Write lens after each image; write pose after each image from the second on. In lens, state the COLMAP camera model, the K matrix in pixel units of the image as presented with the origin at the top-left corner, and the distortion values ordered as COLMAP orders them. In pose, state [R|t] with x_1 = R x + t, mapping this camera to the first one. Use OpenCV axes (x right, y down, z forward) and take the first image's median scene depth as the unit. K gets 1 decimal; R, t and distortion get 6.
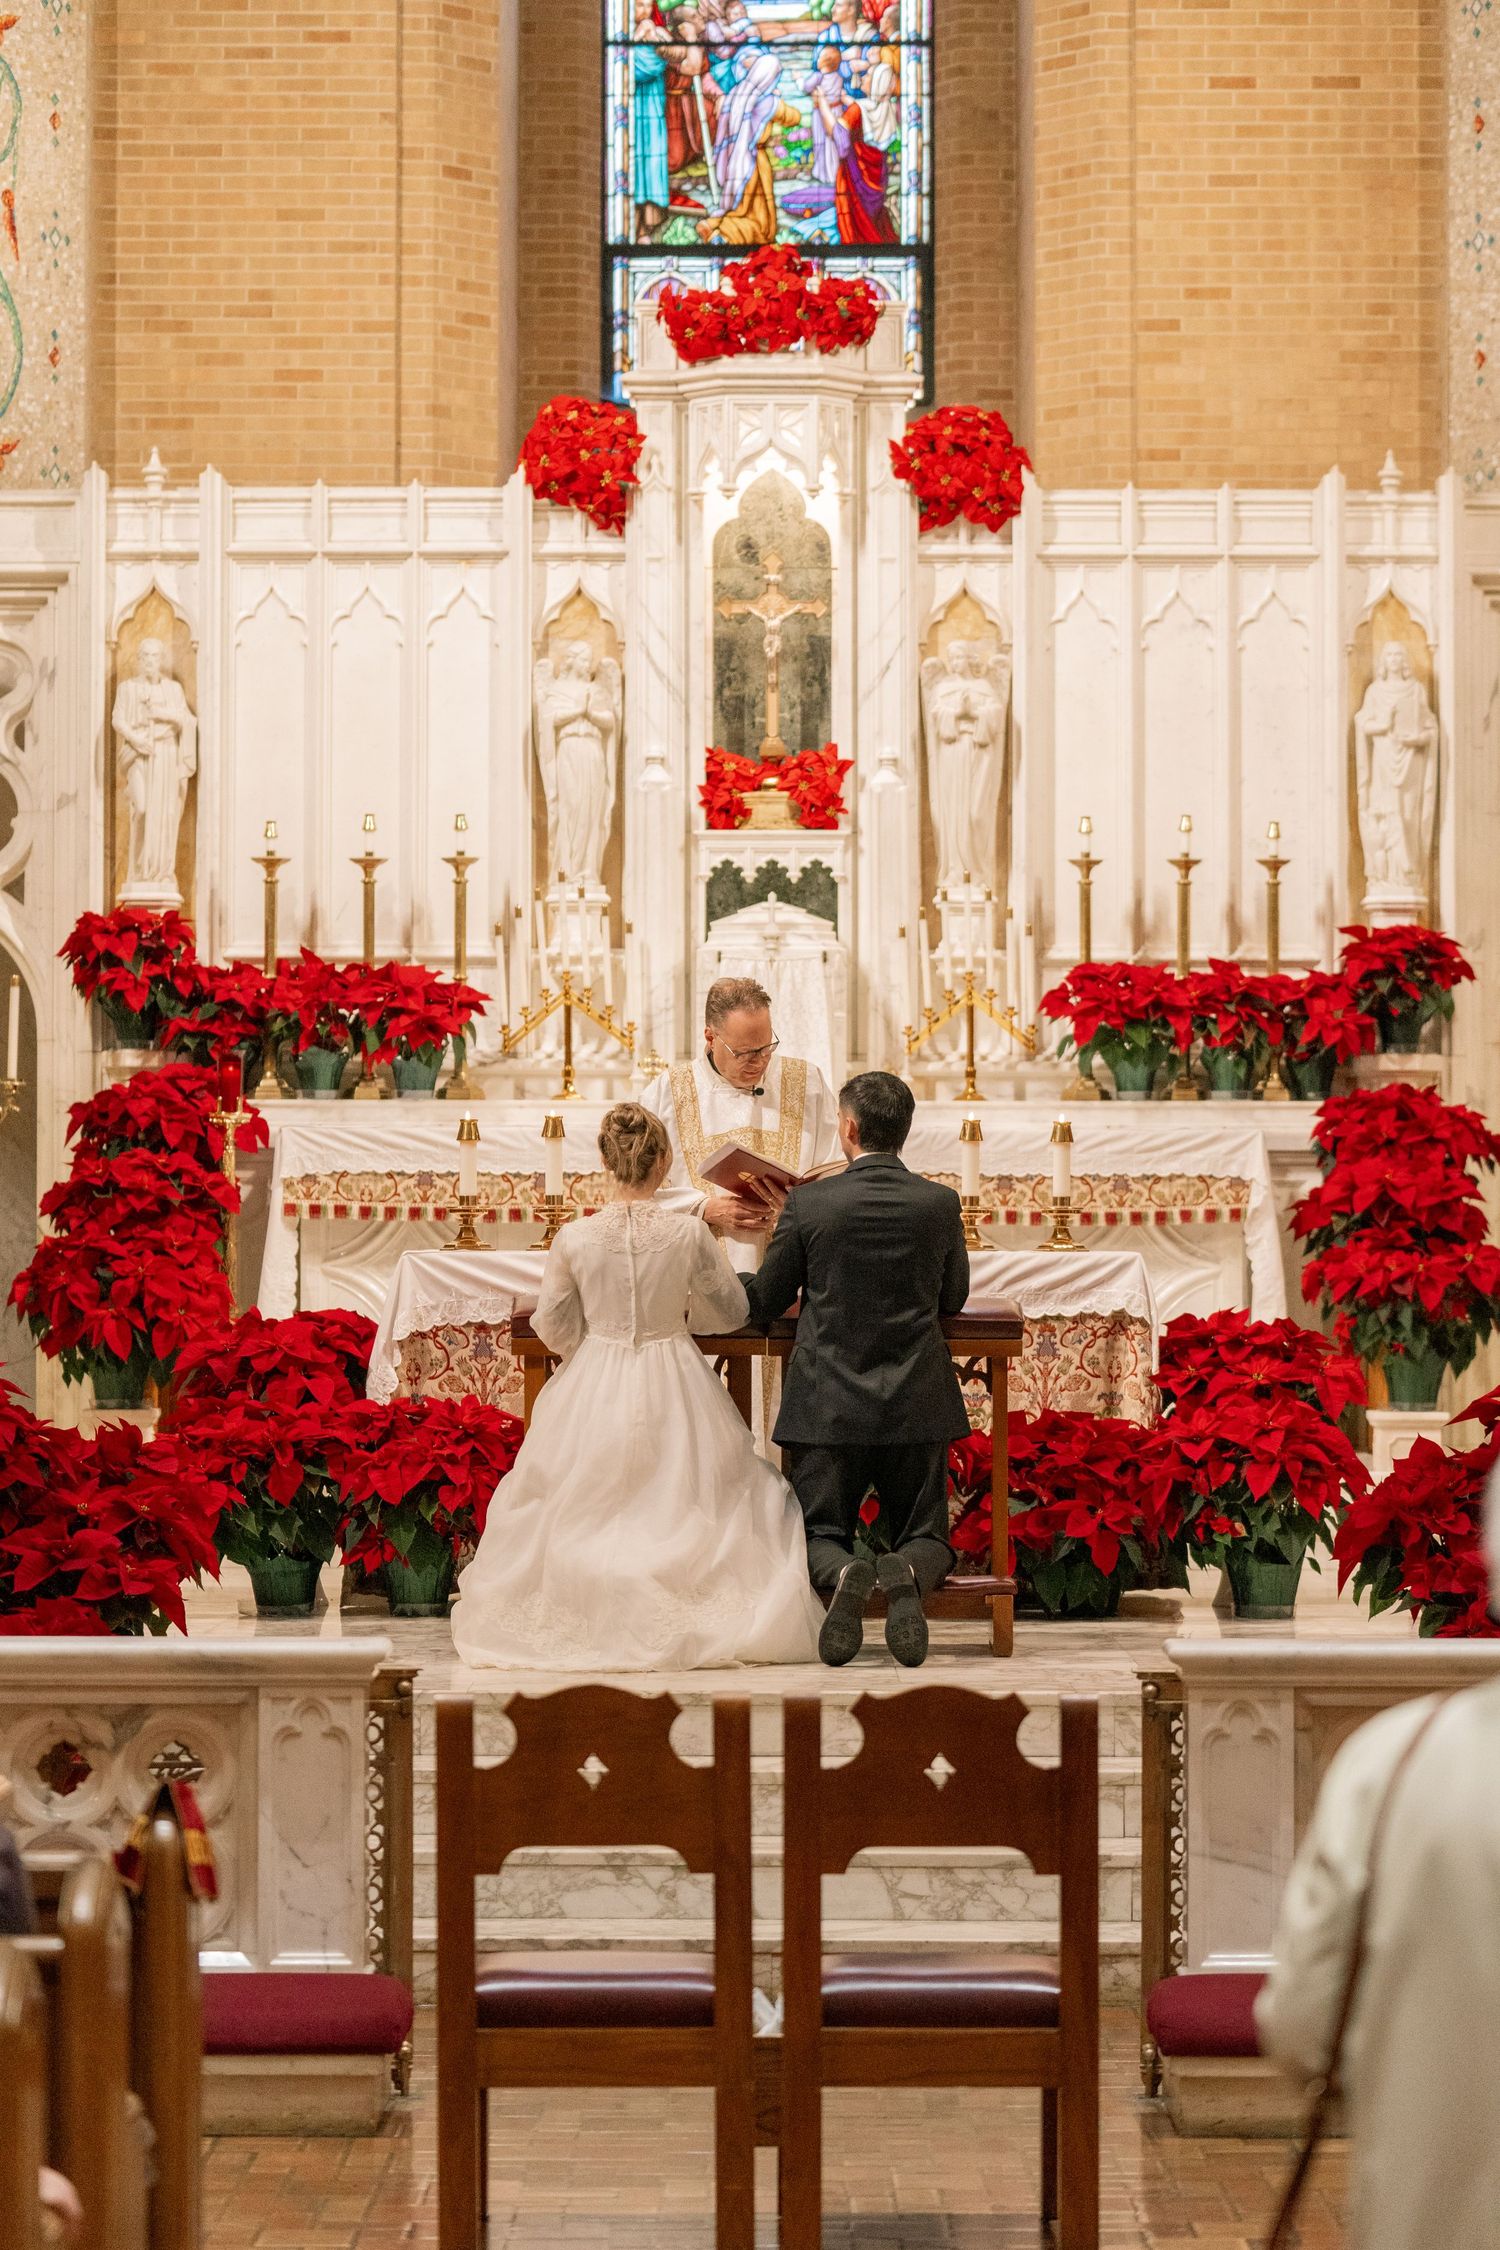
lens RADIAL K [[5756.1, 0, 748.5], [0, 5756.1, 1123.9], [0, 0, 1]] dist [0.041181, 0.000000]
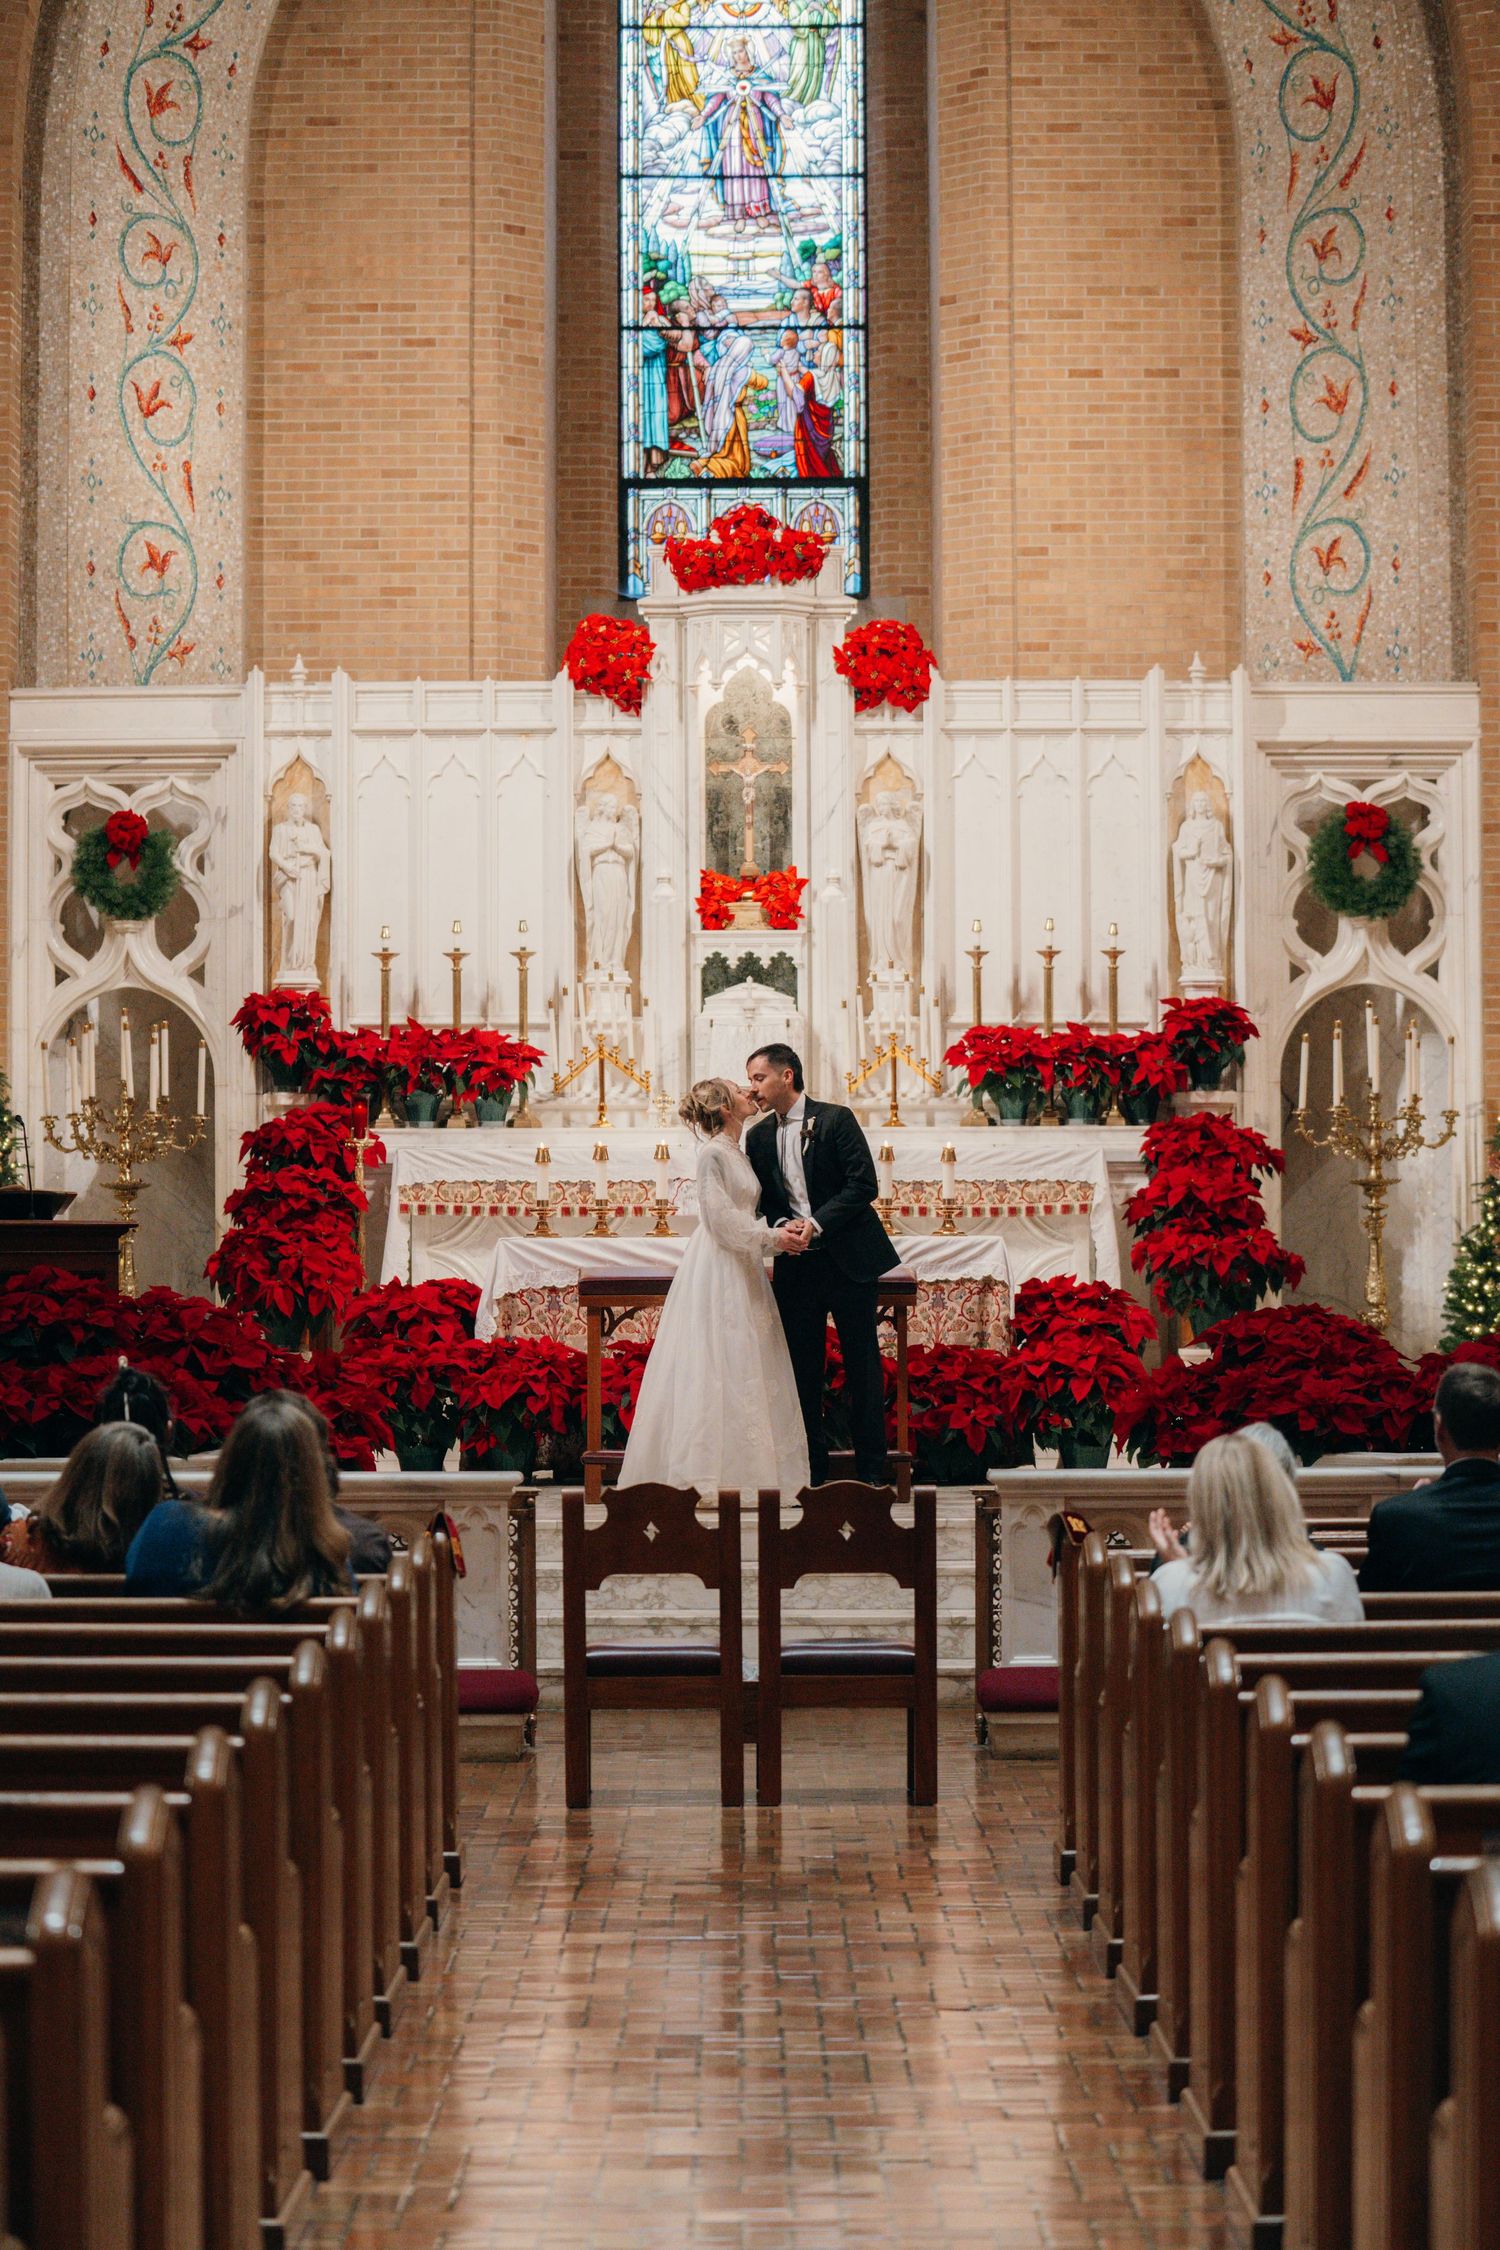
lens RADIAL K [[5316.9, 0, 754.6], [0, 5316.9, 1127.6], [0, 0, 1]] dist [-0.088404, 0.000000]
pose [[0.999975, -0.005221, 0.004833, -0.001014], [0.005211, 0.999984, 0.002026, -0.006464], [-0.004843, -0.002001, 0.999986, -0.269907]]
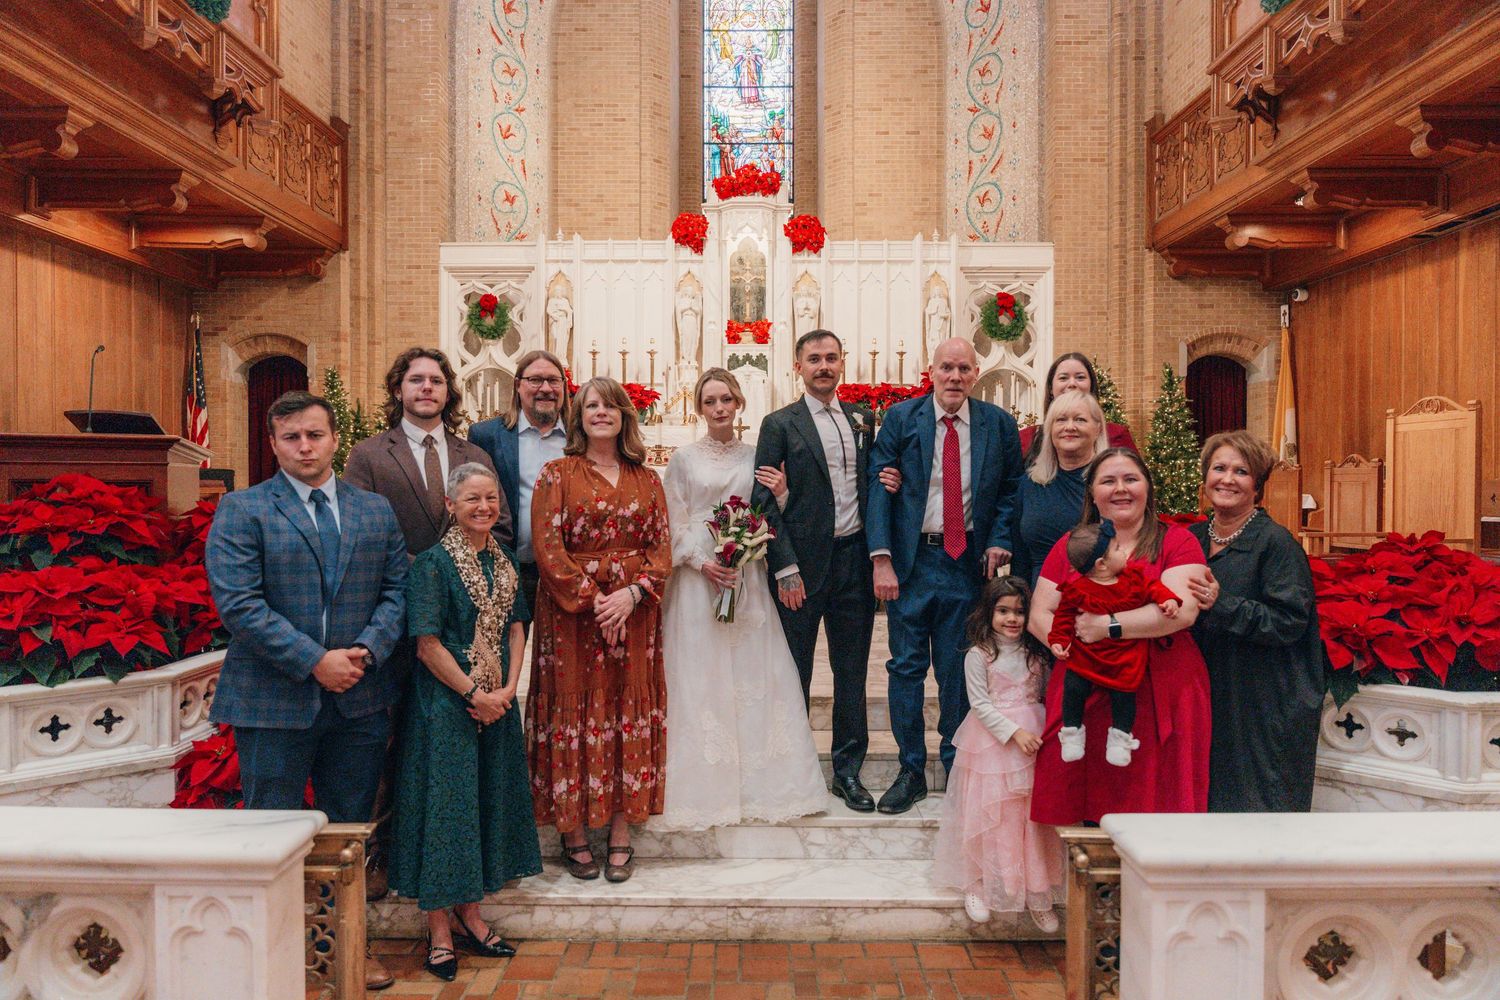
lens RADIAL K [[1010.2, 0, 747.5], [0, 1010.2, 501.5], [0, 0, 1]] dist [0.002803, -0.000949]
pose [[0.999995, -0.000001, -0.003180, 0.005885], [0.000136, 0.999103, 0.042357, 0.014404], [0.003177, -0.042357, 0.999097, 0.420992]]
